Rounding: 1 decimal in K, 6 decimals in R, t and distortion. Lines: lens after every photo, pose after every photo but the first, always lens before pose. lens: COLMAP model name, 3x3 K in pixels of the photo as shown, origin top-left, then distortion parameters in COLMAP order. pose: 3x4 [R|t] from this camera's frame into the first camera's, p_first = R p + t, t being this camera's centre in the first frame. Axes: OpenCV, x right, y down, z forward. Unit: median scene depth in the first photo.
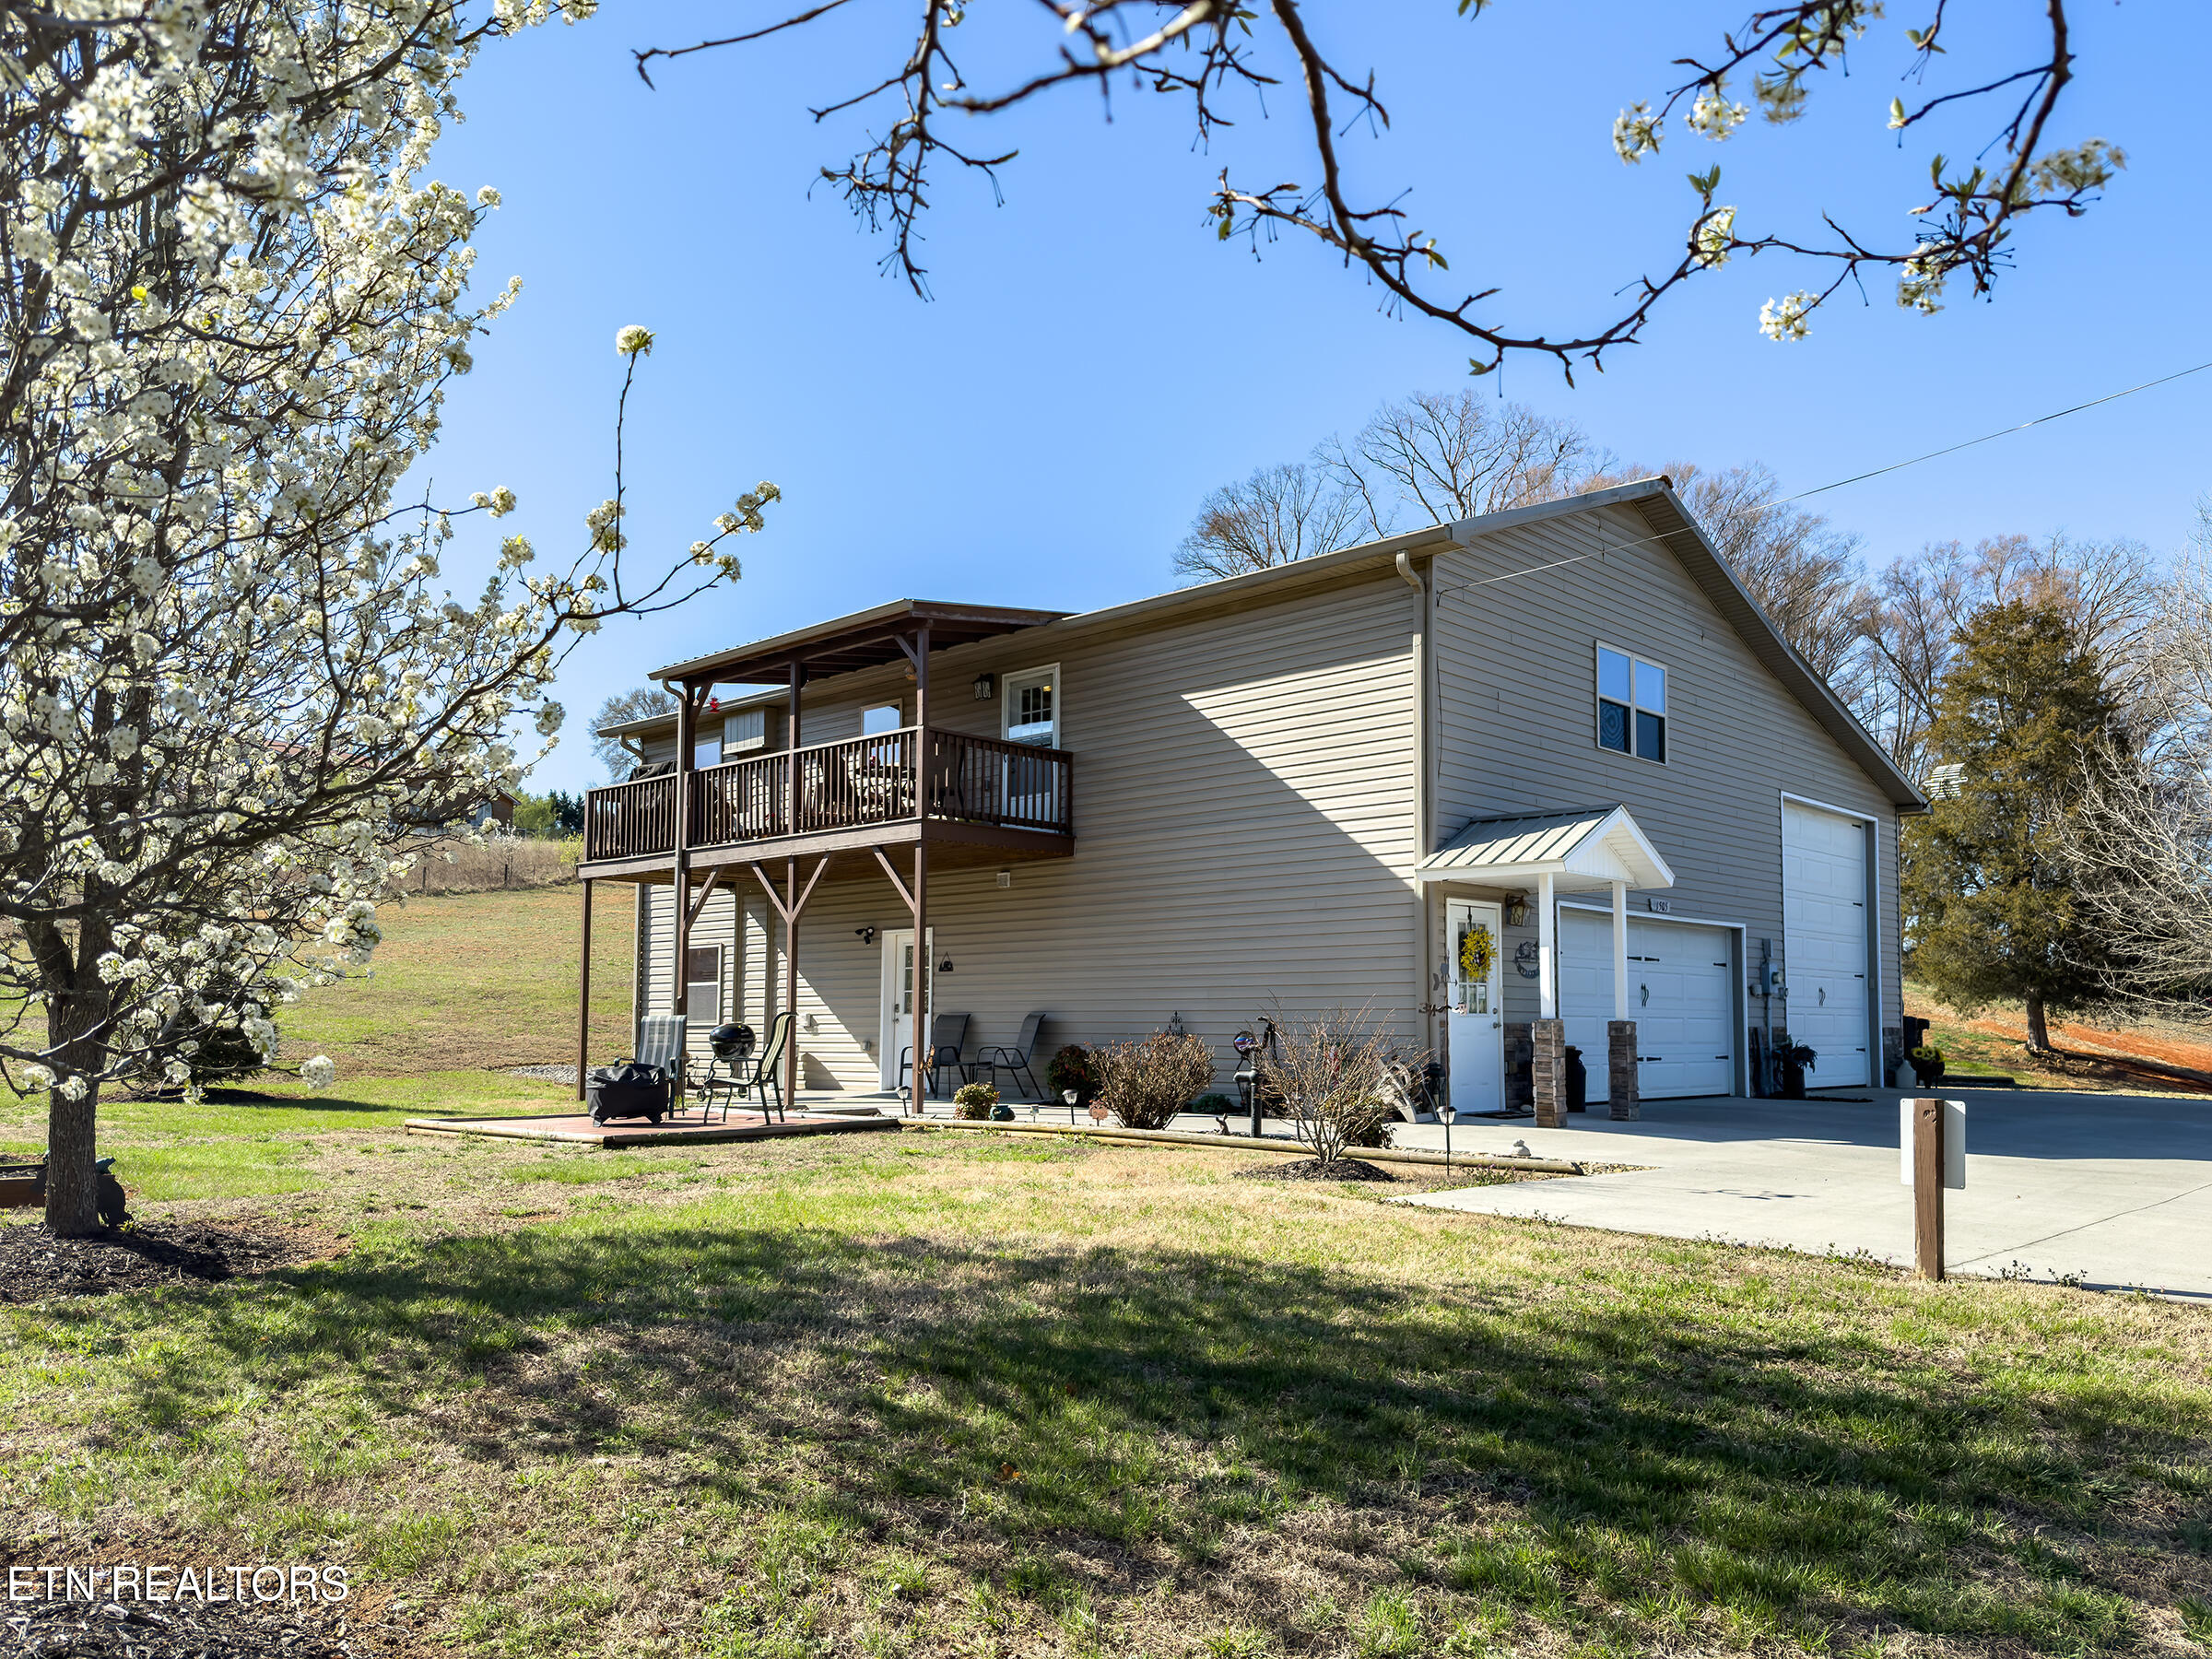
lens RADIAL K [[1579.8, 0, 1106.0], [0, 1579.8, 829.5], [0, 0, 1]] dist [0.001055, 0.000168]
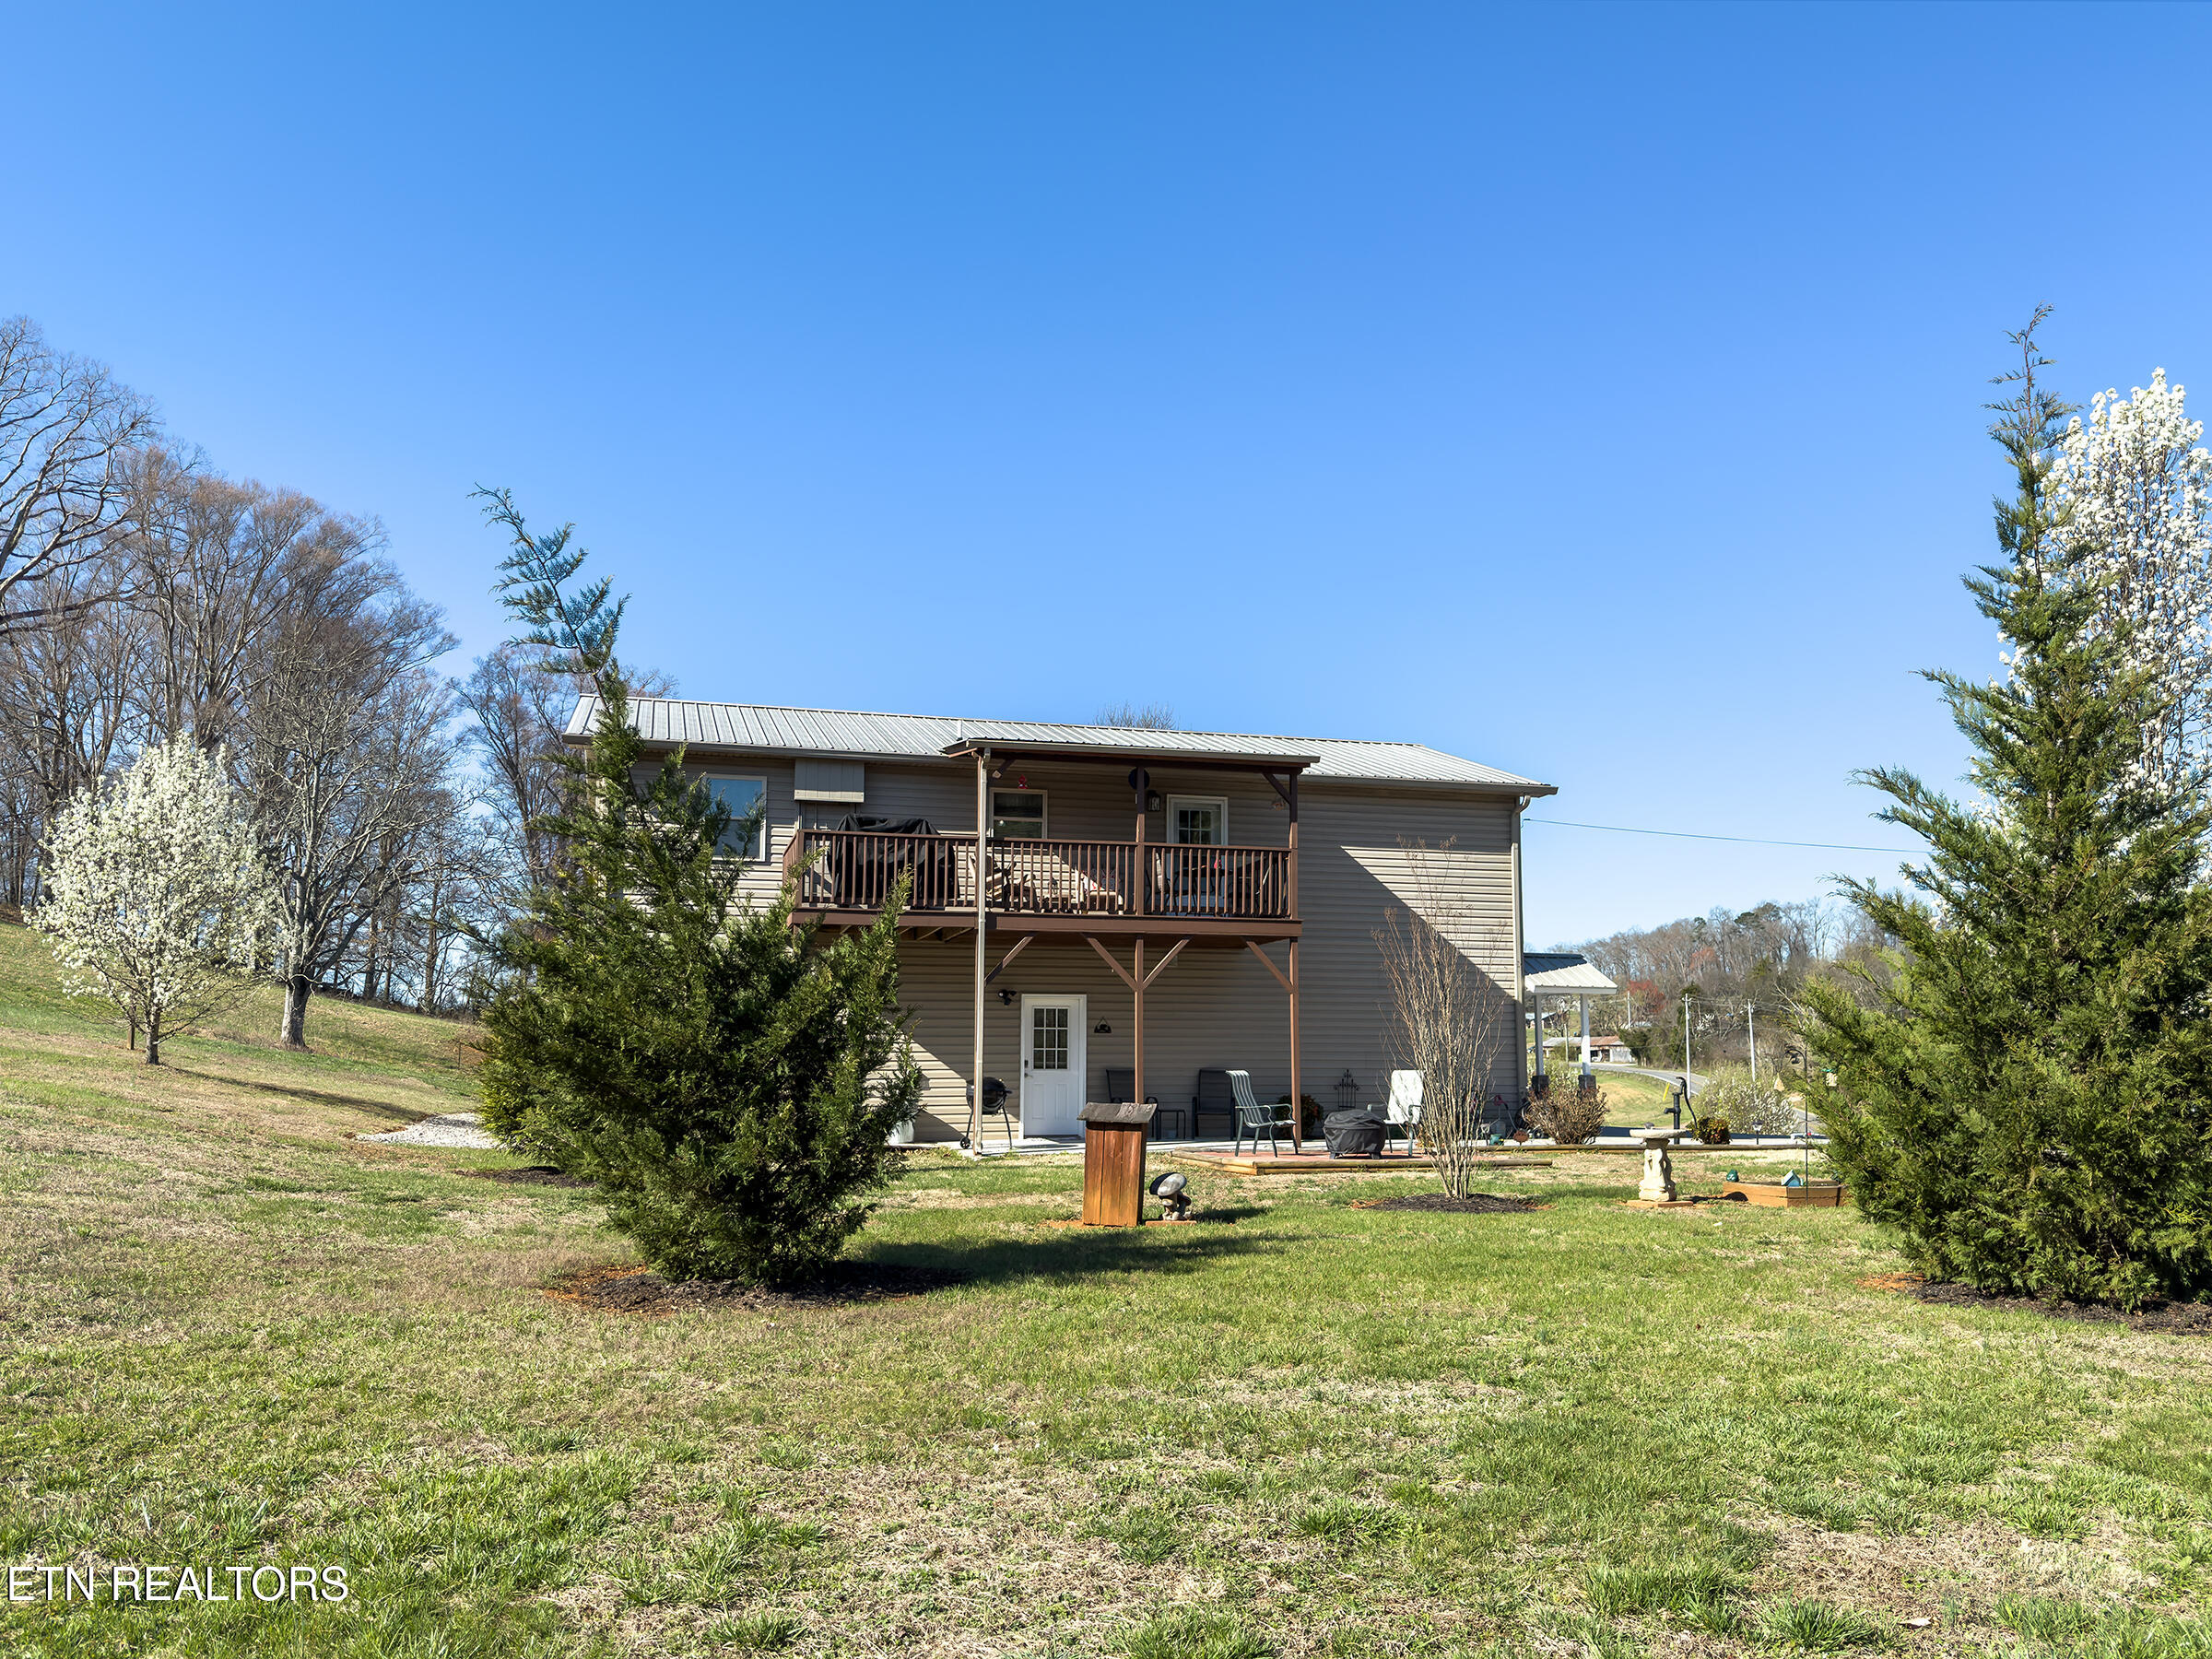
lens RADIAL K [[1579.8, 0, 1106.0], [0, 1579.8, 829.5], [0, 0, 1]] dist [0.001055, 0.000168]
pose [[0.496770, 0.127252, 0.858503, -1.089537], [-0.105656, 0.990702, -0.085709, 0.038805], [-0.861427, -0.048128, 0.505596, 0.395019]]
